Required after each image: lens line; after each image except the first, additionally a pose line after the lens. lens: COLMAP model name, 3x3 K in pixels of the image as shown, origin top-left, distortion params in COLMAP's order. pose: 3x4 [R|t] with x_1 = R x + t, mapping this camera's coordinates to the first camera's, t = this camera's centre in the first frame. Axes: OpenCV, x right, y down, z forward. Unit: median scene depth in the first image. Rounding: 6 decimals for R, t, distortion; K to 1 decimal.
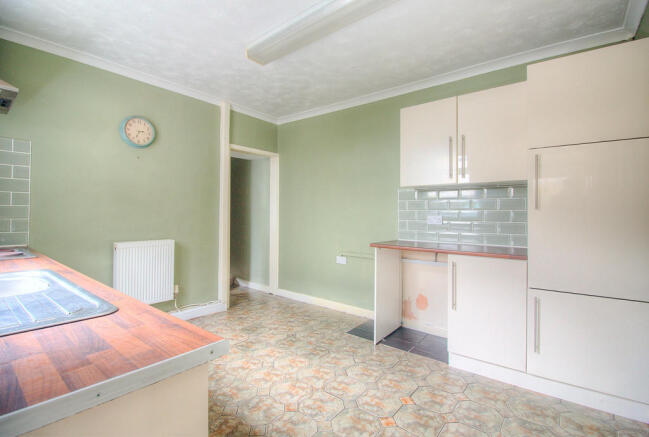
lens RADIAL K [[303.3, 0, 322.5], [0, 303.3, 213.5], [0, 0, 1]] dist [-0.004542, -0.000594]
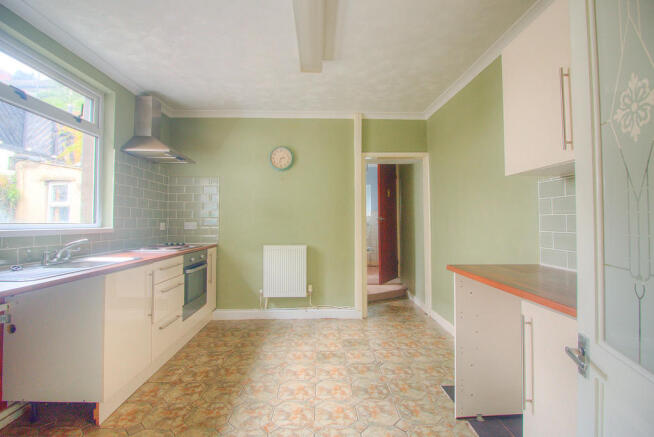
lens RADIAL K [[301.3, 0, 324.6], [0, 301.3, 215.3], [0, 0, 1]] dist [0.001669, -0.011130]
pose [[0.648509, -0.023538, -0.760843, 0.463715], [0.007911, 0.999676, -0.024184, 0.000366], [0.761166, 0.009664, 0.648485, 0.323492]]
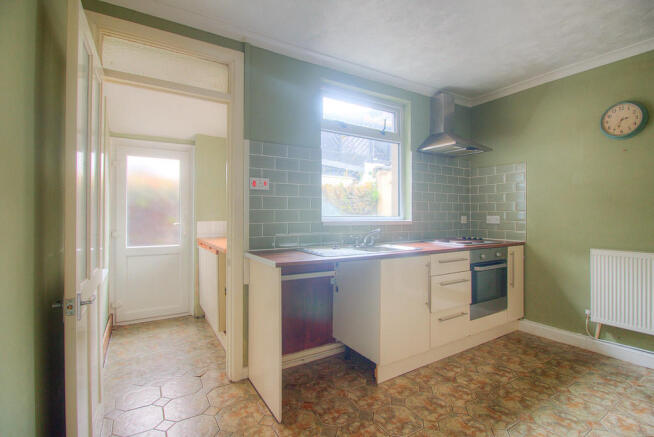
lens RADIAL K [[307.5, 0, 328.6], [0, 307.5, 213.7], [0, 0, 1]] dist [0.001845, -0.011158]
pose [[-0.320954, -0.011264, -0.947028, 0.453361], [-0.000586, 0.999931, -0.011694, 0.000802], [0.947095, -0.003198, -0.320939, 0.499722]]
